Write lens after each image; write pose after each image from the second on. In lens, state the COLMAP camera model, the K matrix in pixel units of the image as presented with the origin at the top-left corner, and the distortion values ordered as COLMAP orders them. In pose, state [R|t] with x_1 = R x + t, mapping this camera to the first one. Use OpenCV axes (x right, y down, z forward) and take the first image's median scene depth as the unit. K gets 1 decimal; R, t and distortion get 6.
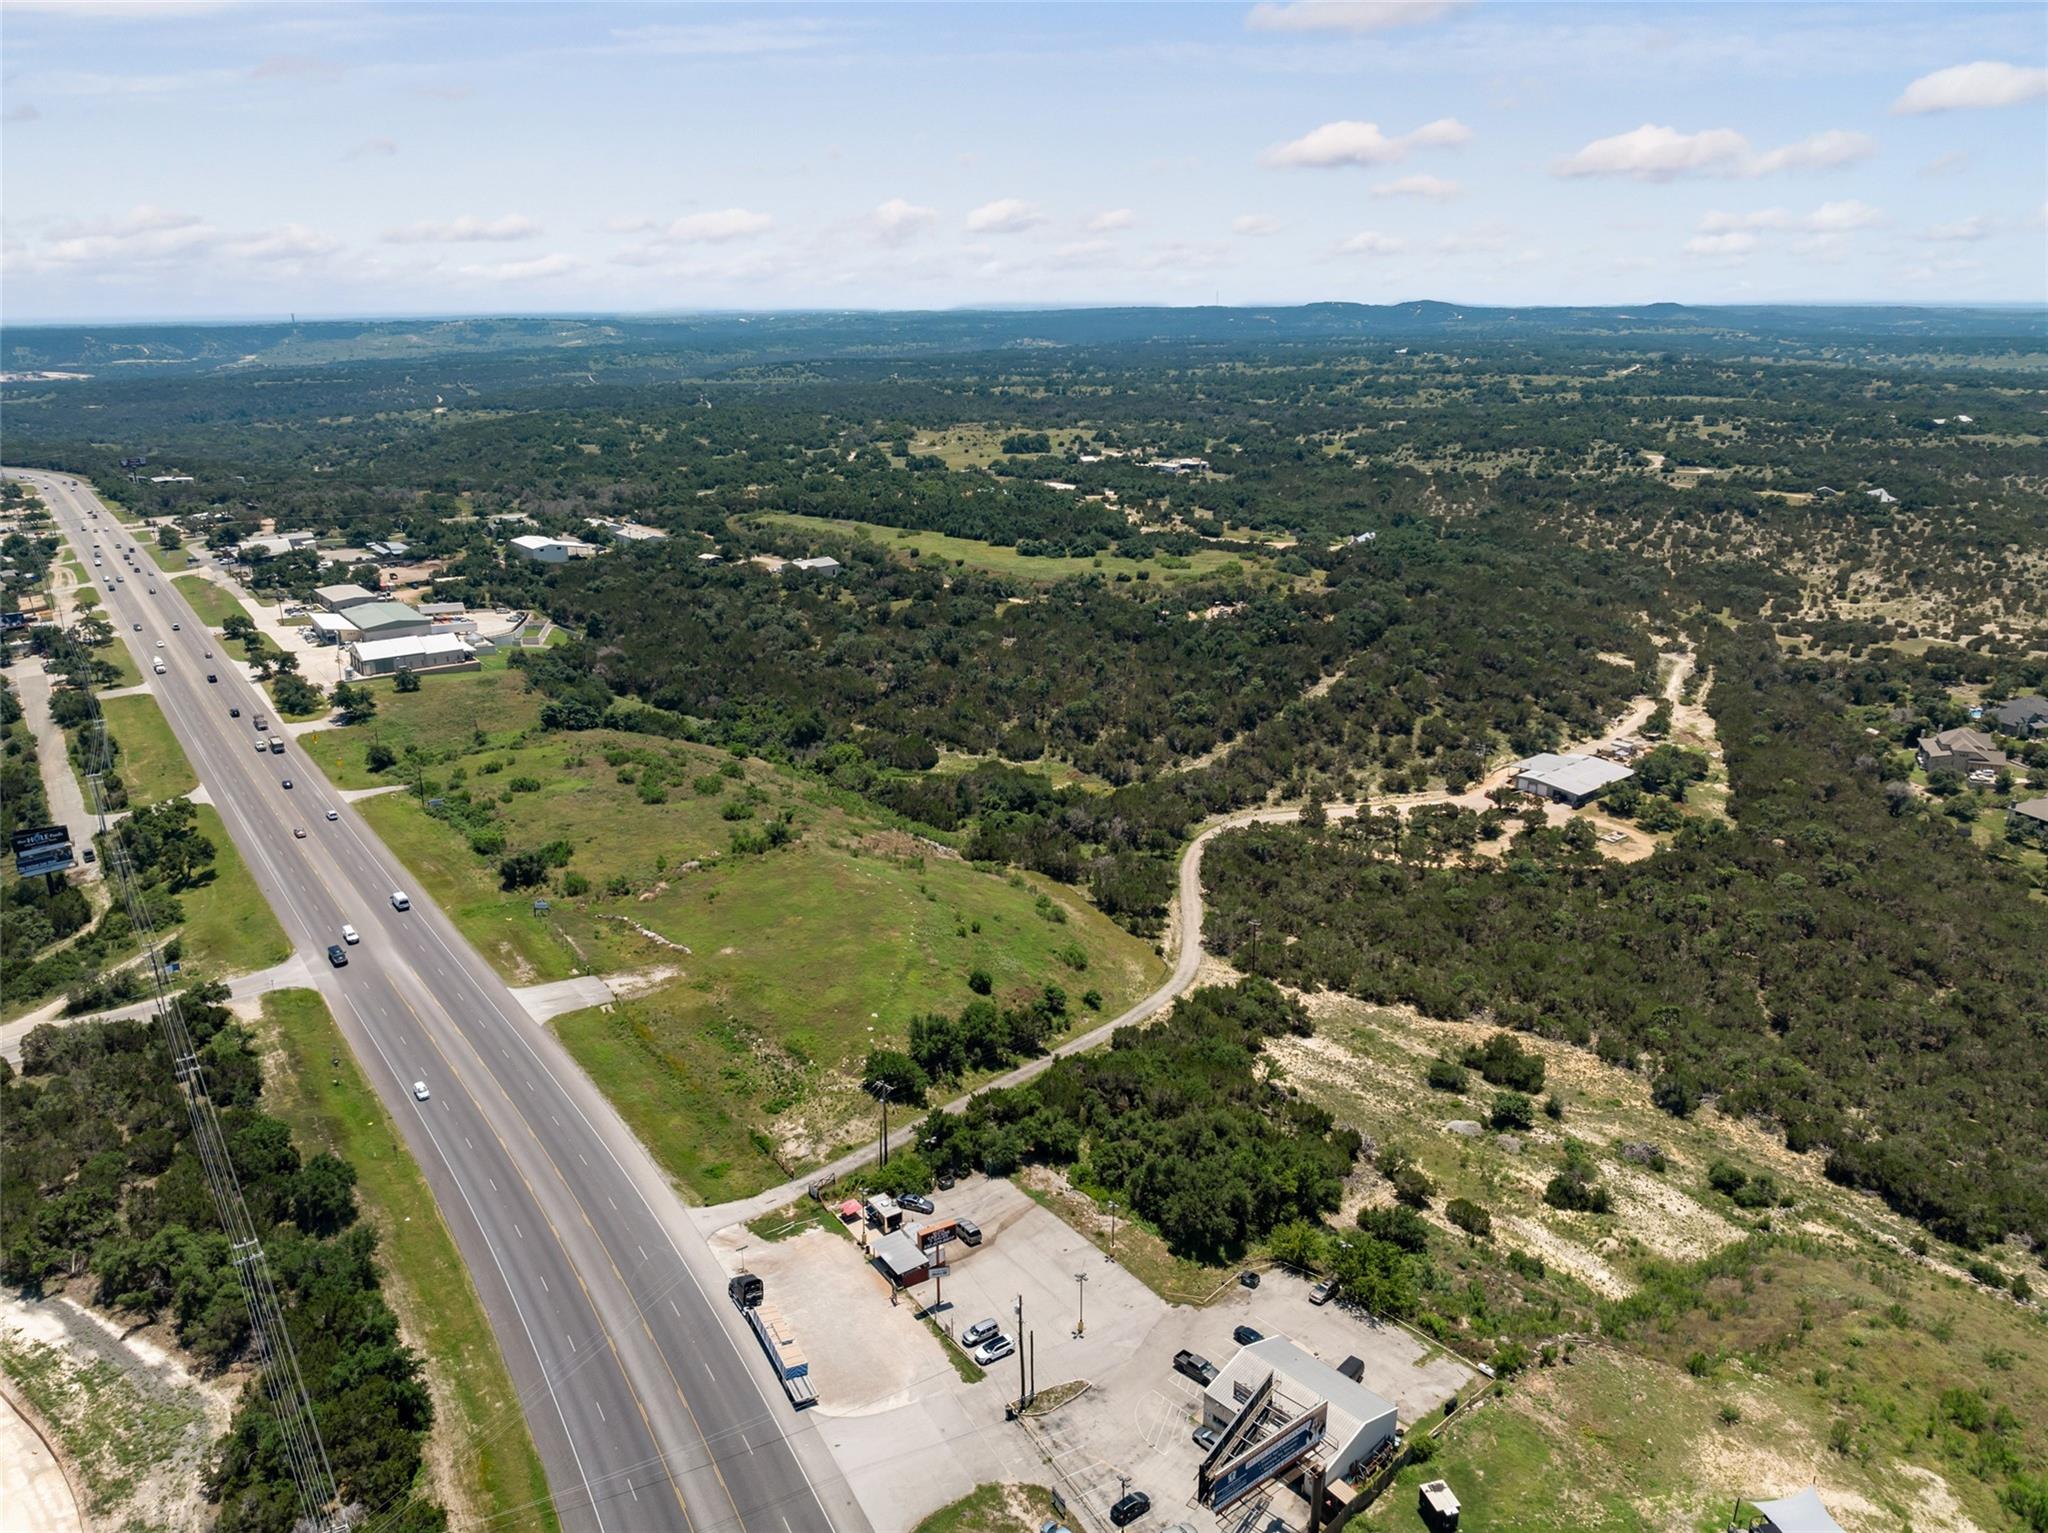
lens RADIAL K [[1443.2, 0, 1030.0], [0, 1443.2, 739.5], [0, 0, 1]] dist [-0.042331, 0.004585]
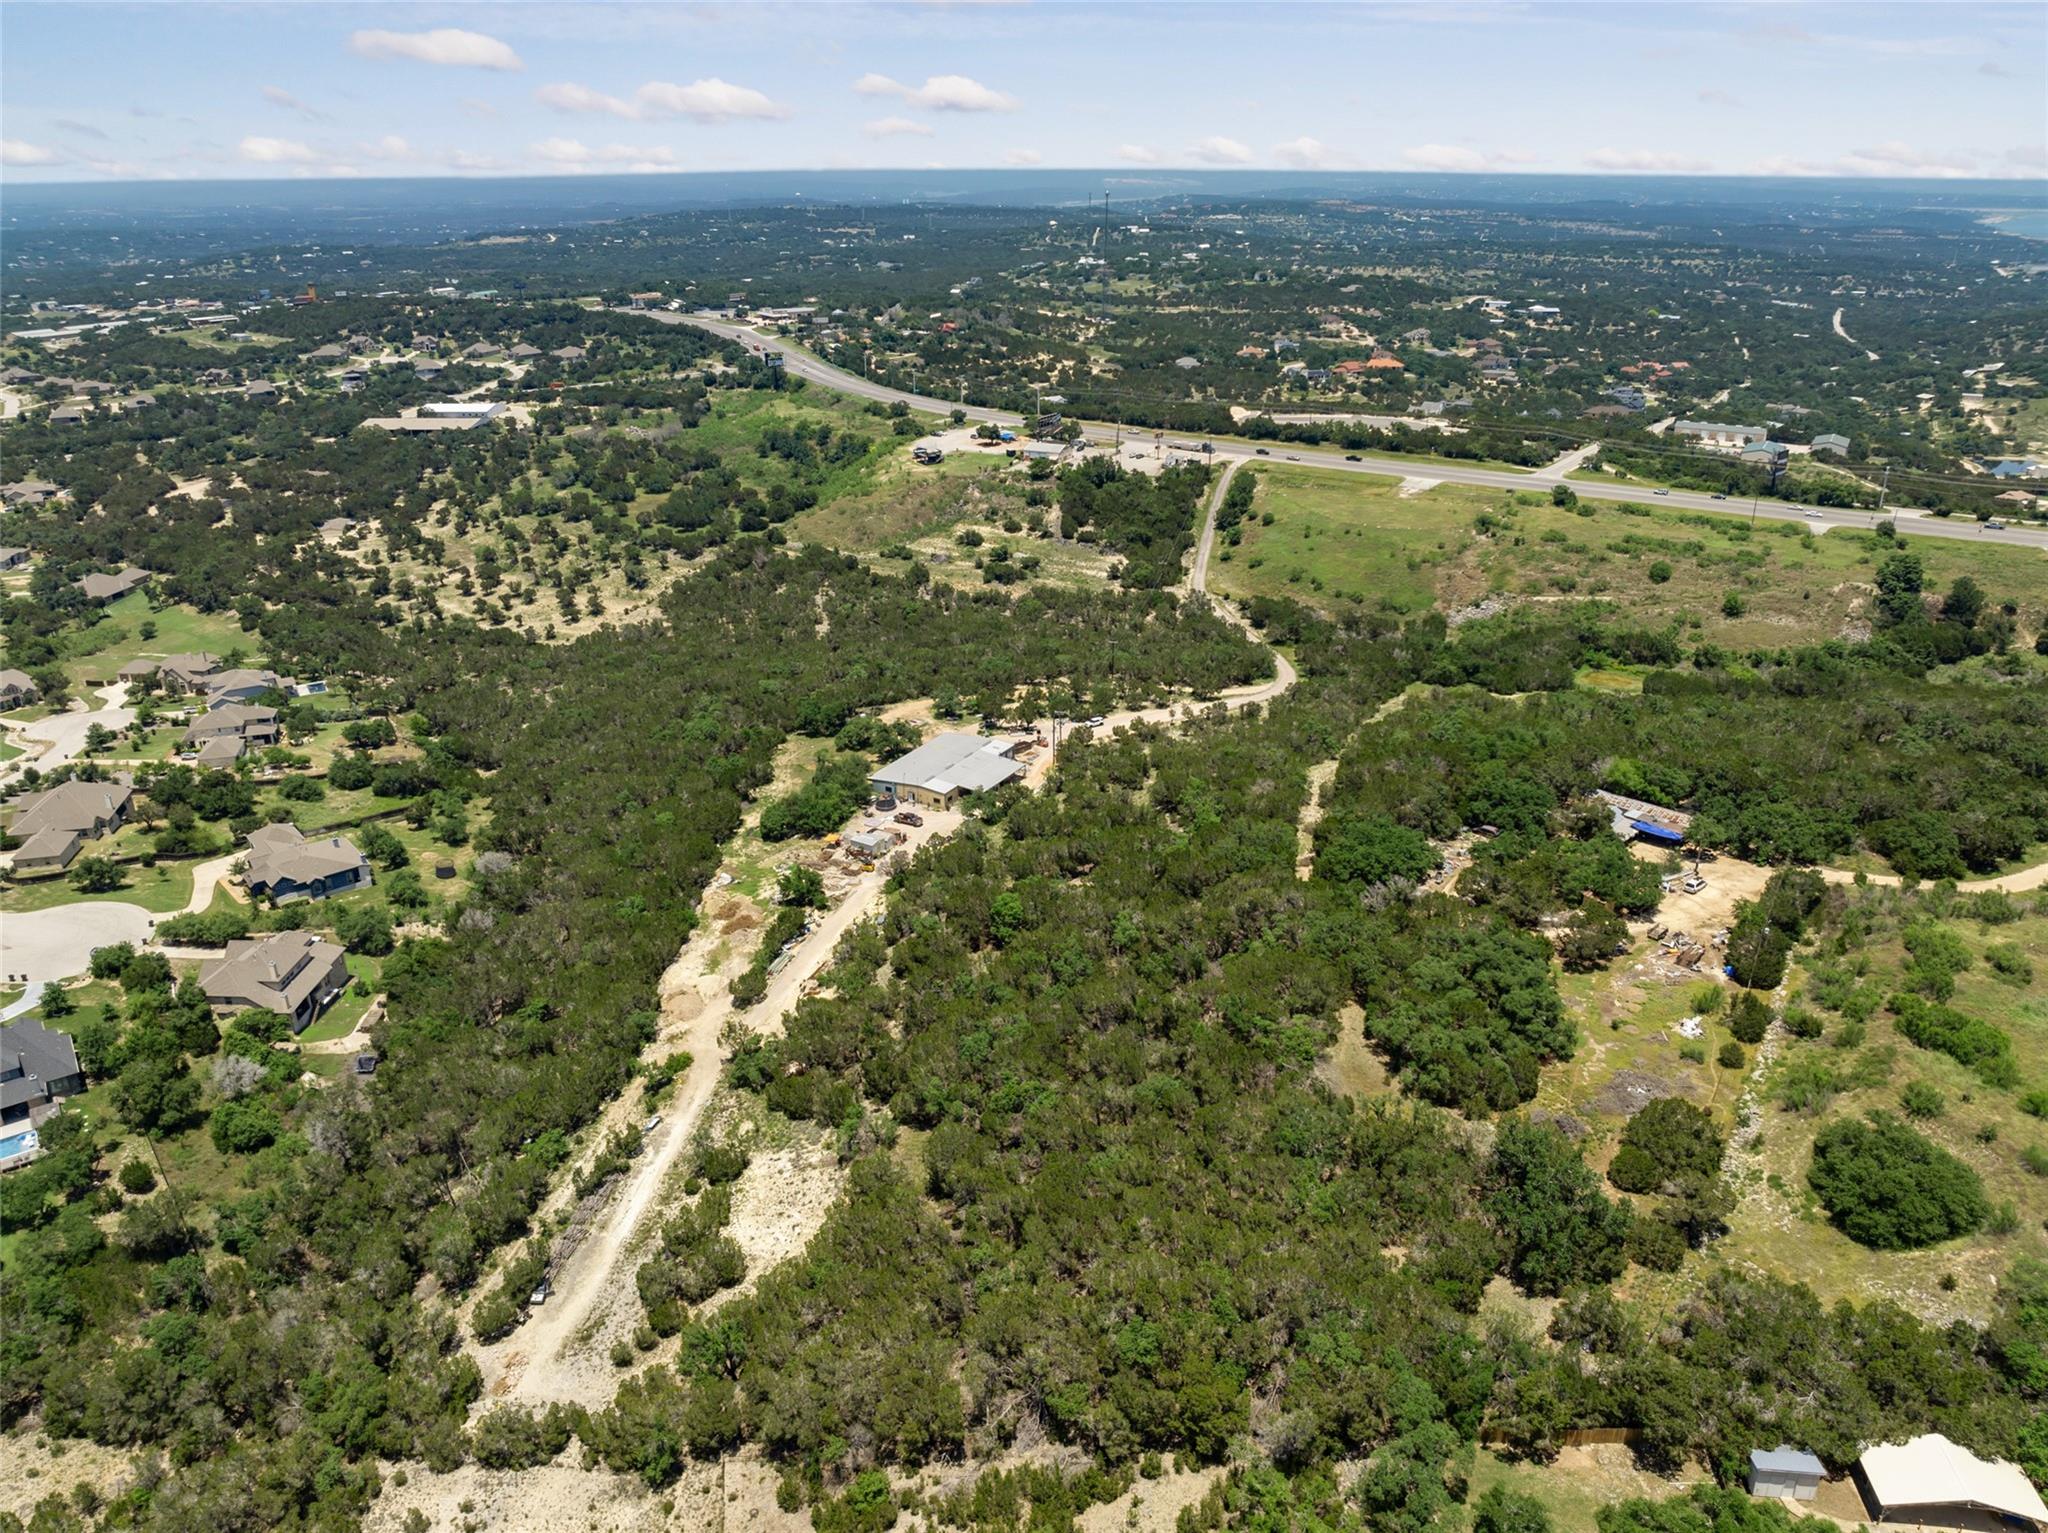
lens RADIAL K [[1443.2, 0, 1030.0], [0, 1443.2, 739.5], [0, 0, 1]] dist [-0.042331, 0.004585]
pose [[-0.936792, 0.141117, -0.320166, 0.396665], [-0.090431, 0.786313, 0.611174, -0.320720], [0.337998, 0.601496, -0.723851, 1.065380]]
